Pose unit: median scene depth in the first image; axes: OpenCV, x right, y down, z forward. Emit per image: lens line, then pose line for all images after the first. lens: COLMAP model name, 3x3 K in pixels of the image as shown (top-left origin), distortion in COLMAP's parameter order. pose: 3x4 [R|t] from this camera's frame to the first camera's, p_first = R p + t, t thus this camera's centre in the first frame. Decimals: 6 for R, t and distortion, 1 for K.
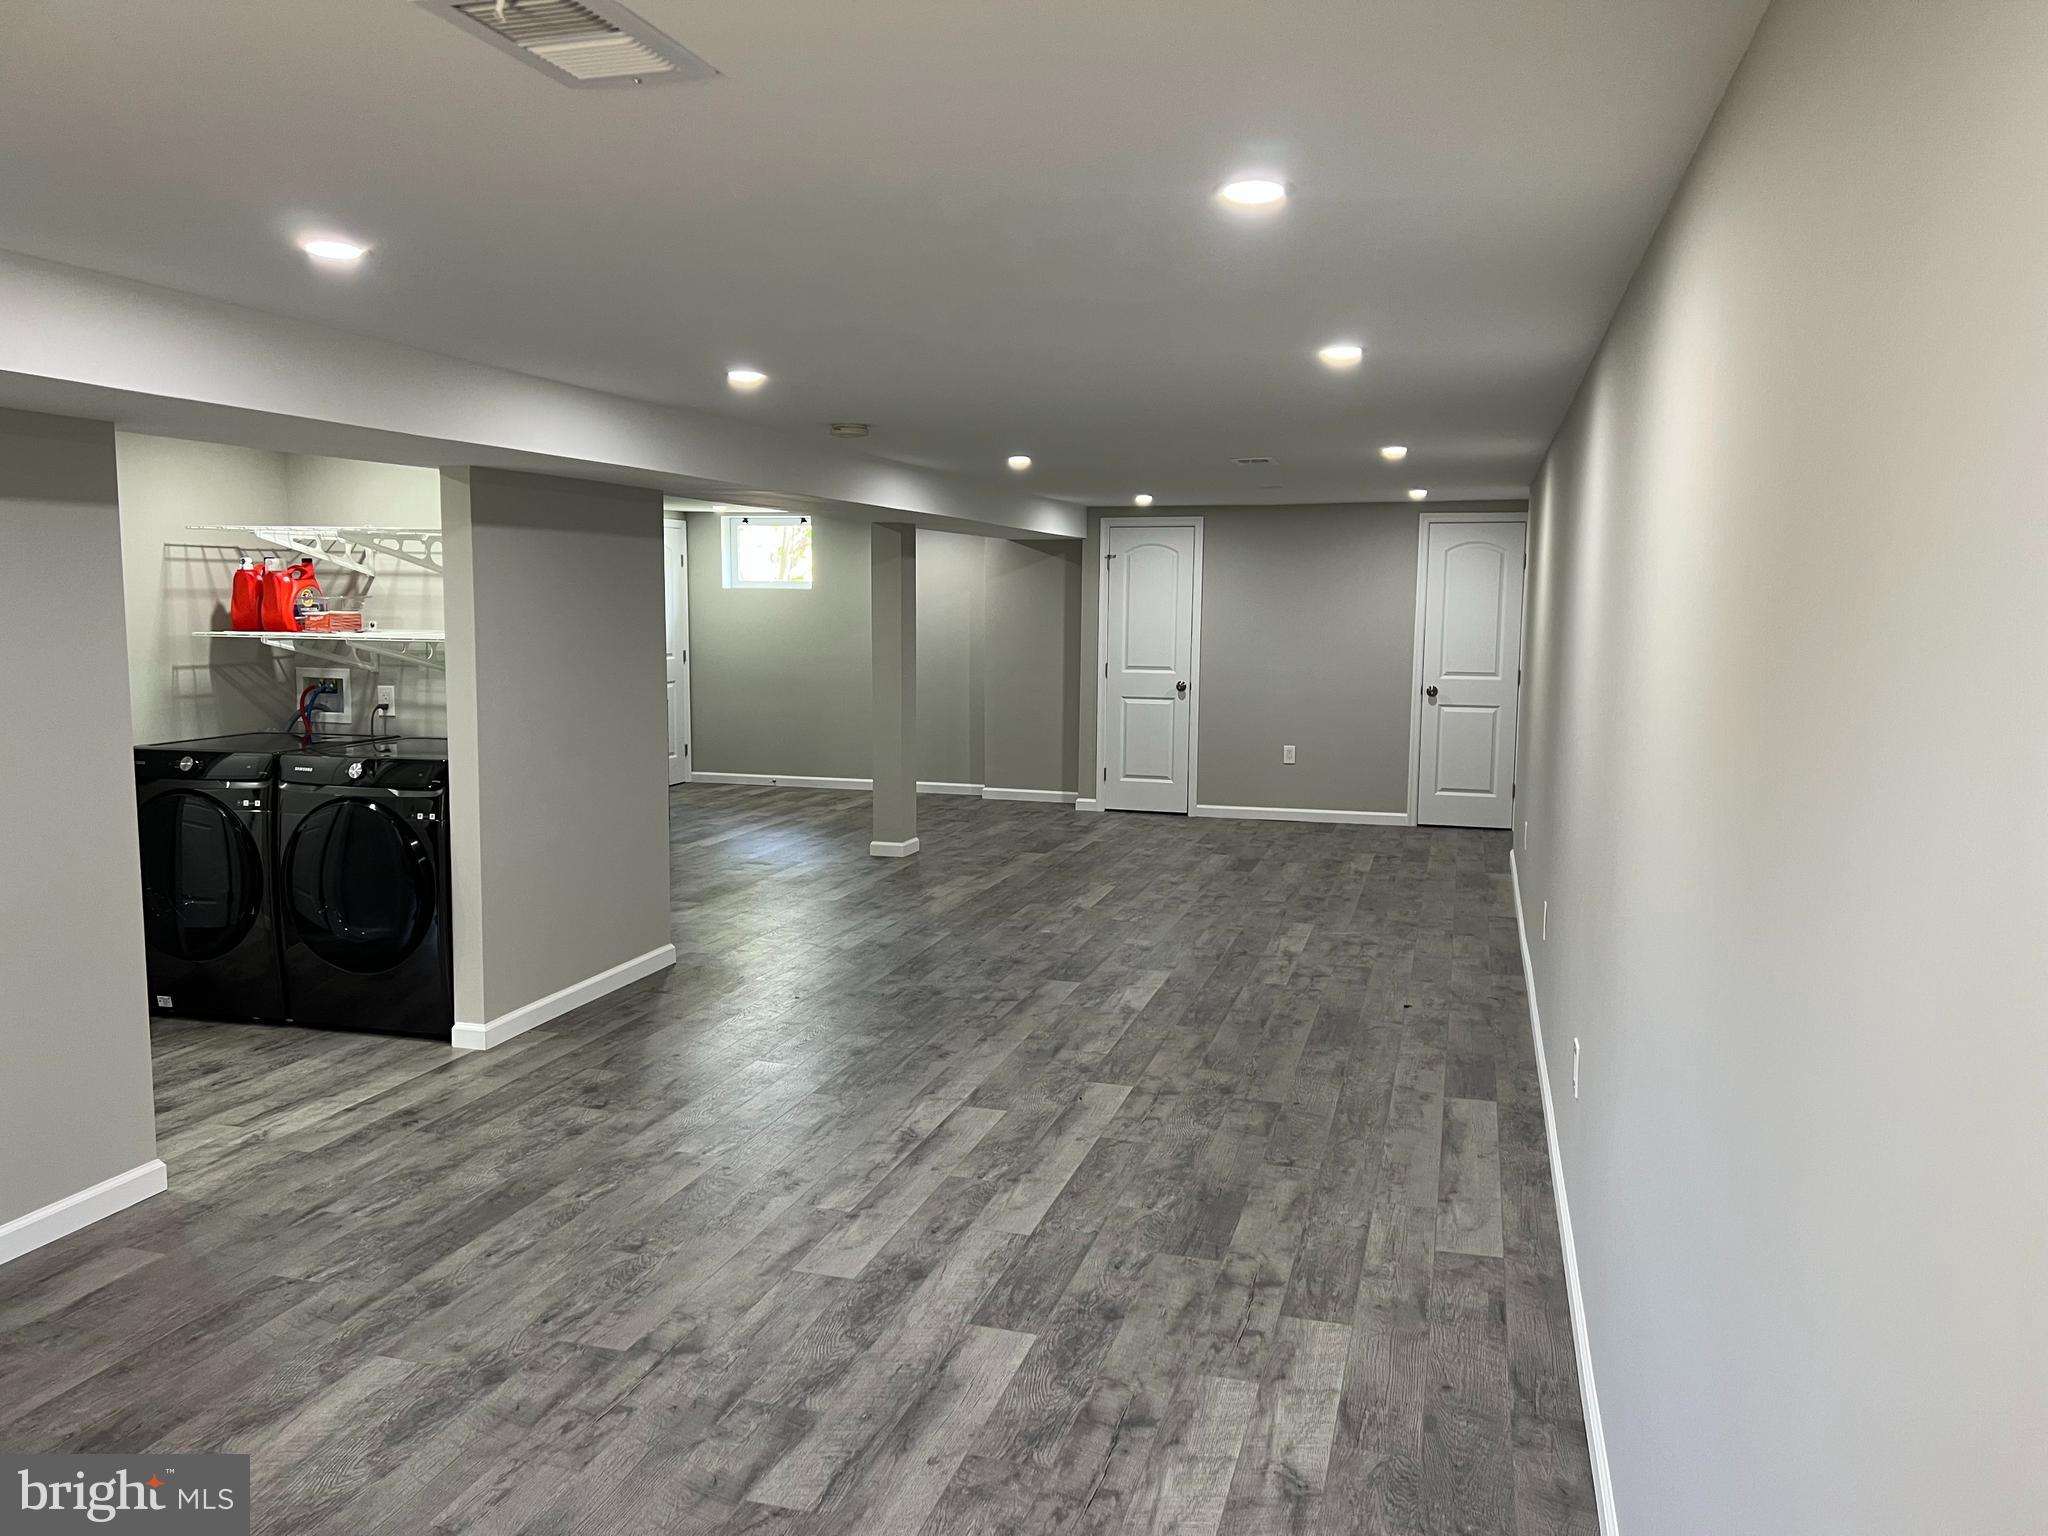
lens RADIAL K [[1521.1, 0, 1030.9], [0, 1521.1, 761.5], [0, 0, 1]] dist [0.063912, -0.069092]
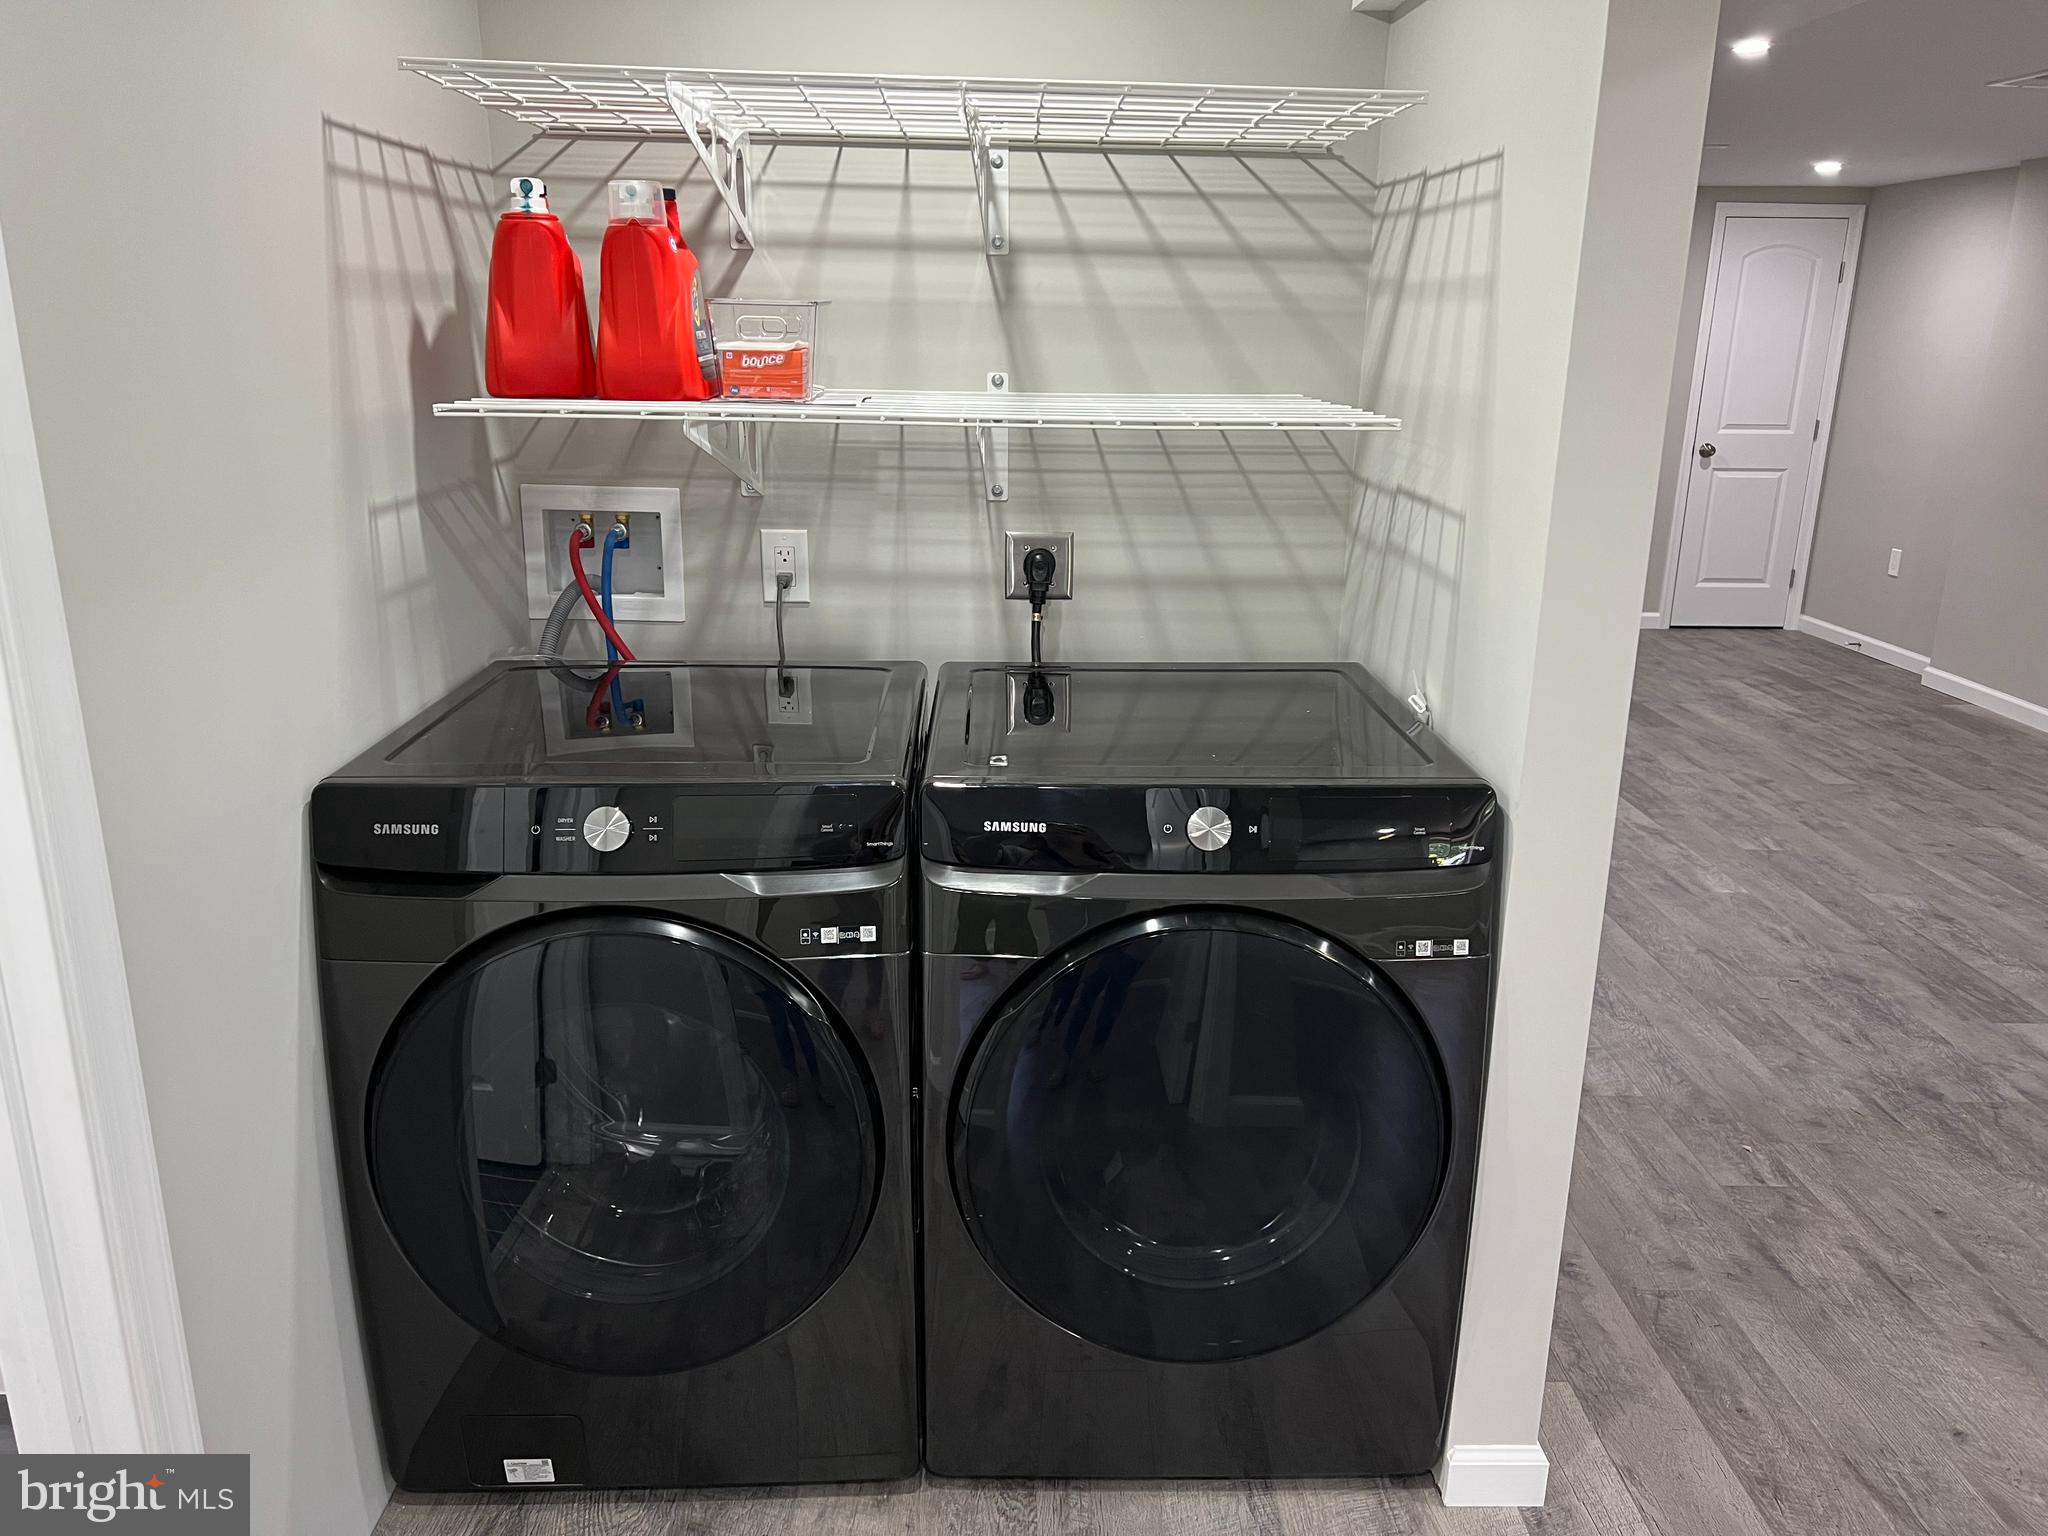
lens RADIAL K [[1521.1, 0, 1028.0], [0, 1521.1, 770.6], [0, 0, 1]] dist [0.063912, -0.069092]
pose [[0.954785, -0.076799, 0.287207, -0.481423], [0.025362, 0.983578, 0.178695, -0.057170], [-0.296214, -0.163331, 0.941053, 0.584583]]
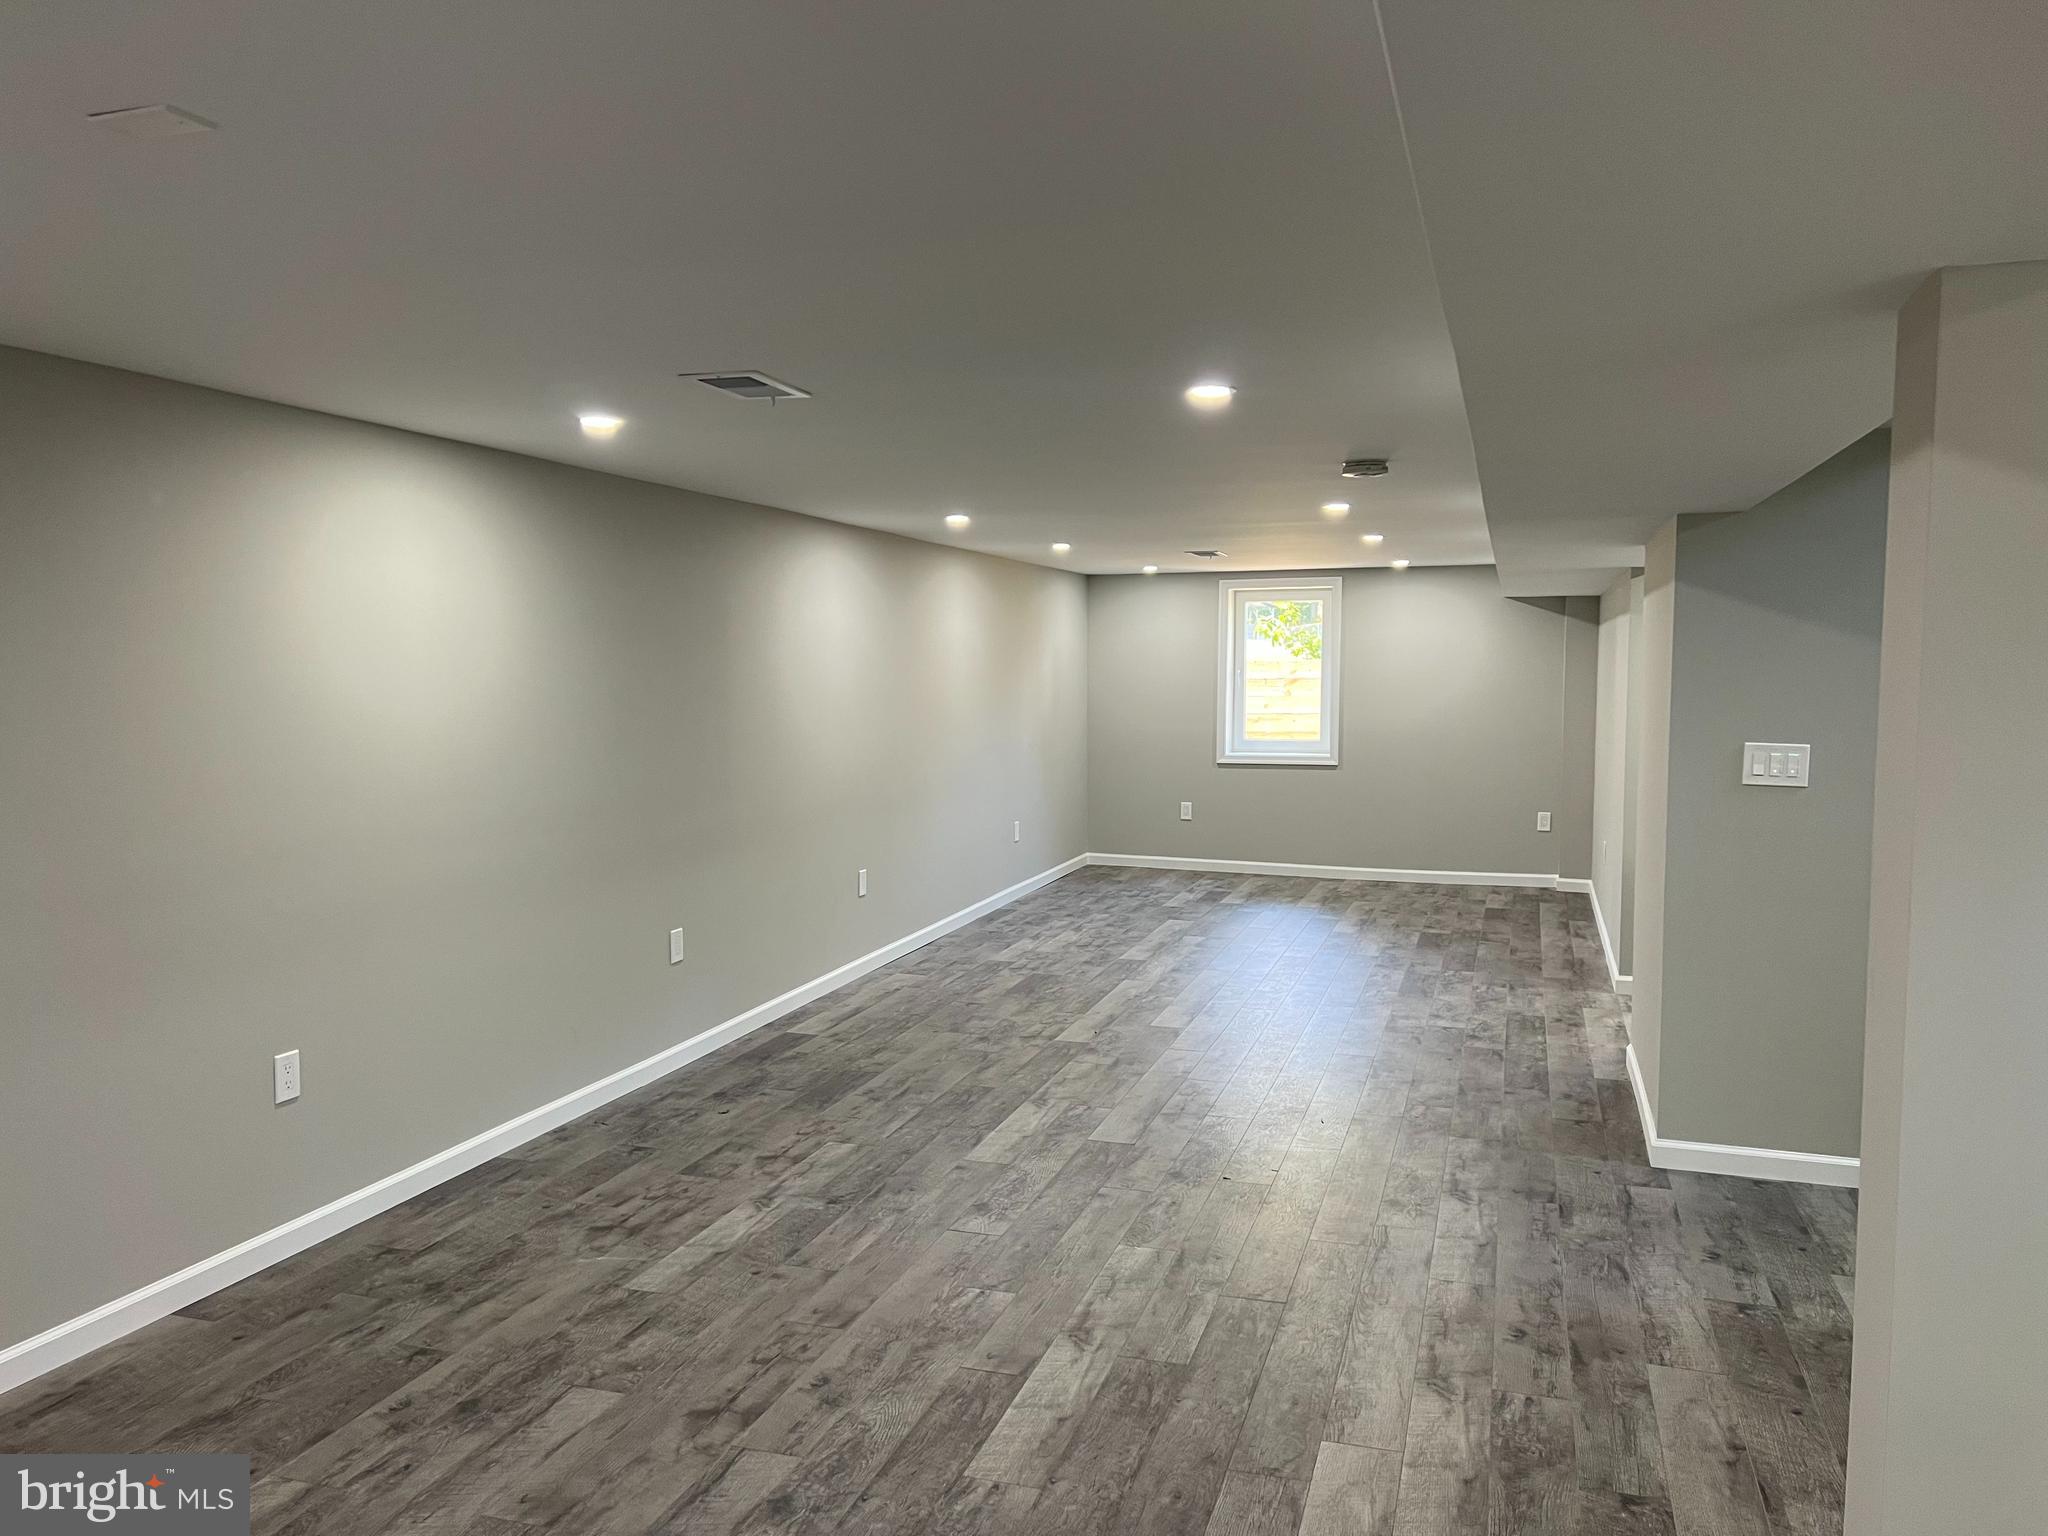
lens RADIAL K [[1521.1, 0, 1038.8], [0, 1521.1, 783.1], [0, 0, 1]] dist [0.063912, -0.069092]
pose [[-0.999707, -0.007911, 0.022885, 0.042459], [-0.003480, 0.982250, 0.187544, -0.183115], [-0.023962, 0.187409, -0.981990, 1.725763]]
